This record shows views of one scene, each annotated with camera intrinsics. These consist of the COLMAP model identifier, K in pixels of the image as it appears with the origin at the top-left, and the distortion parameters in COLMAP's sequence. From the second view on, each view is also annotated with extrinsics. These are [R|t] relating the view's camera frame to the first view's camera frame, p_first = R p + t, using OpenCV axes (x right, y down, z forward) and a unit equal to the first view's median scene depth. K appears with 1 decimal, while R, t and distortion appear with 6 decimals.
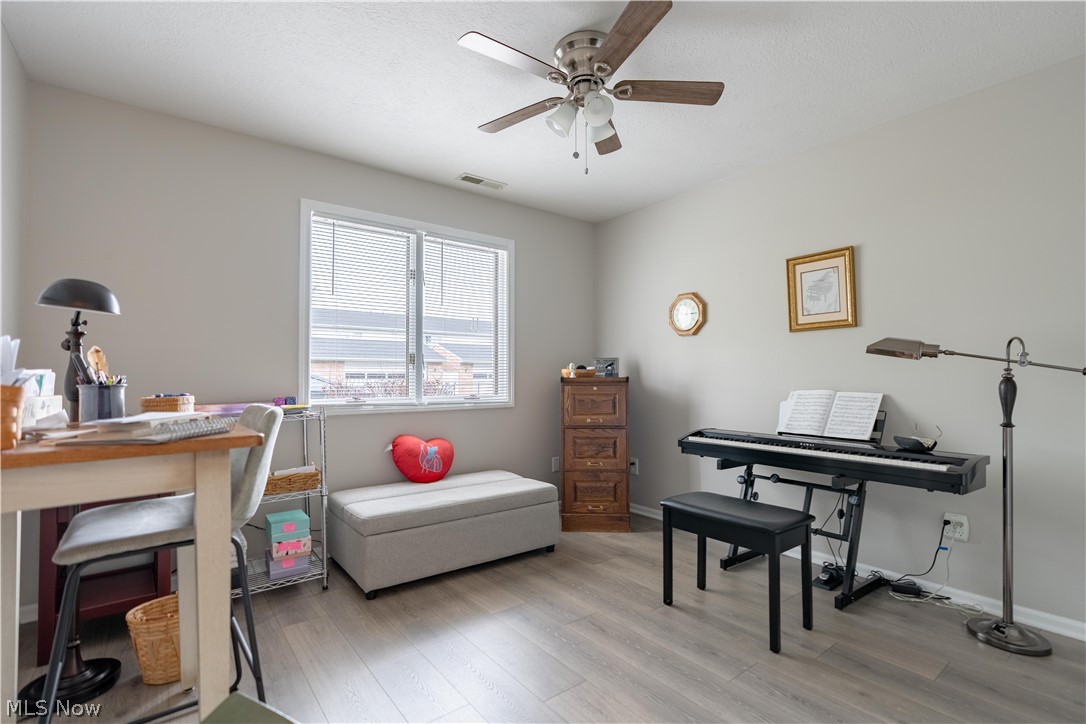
lens RADIAL K [[491.8, 0, 541.4], [0, 491.8, 367.5], [0, 0, 1]] dist [-0.000736, -0.000532]
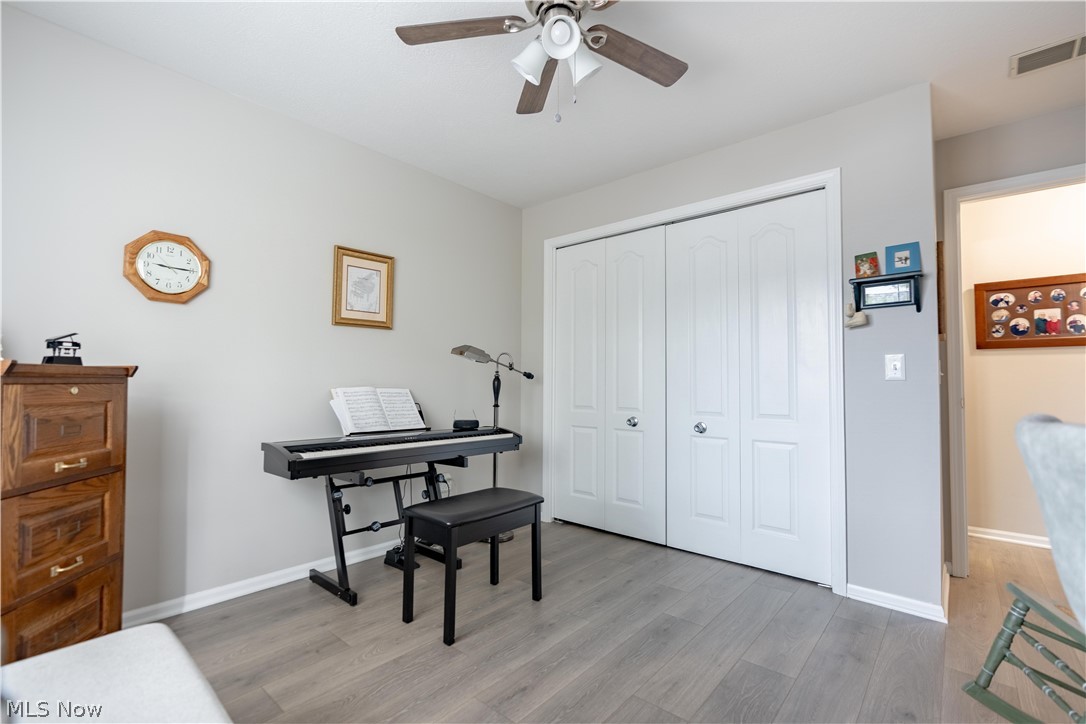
lens RADIAL K [[491.8, 0, 541.1], [0, 491.8, 365.7], [0, 0, 1]] dist [-0.000736, -0.000532]
pose [[-0.195993, 0.034743, 0.979990, -0.492880], [-0.027355, 0.998789, -0.040881, 0.033293], [-0.980224, -0.034820, -0.194805, 0.835515]]
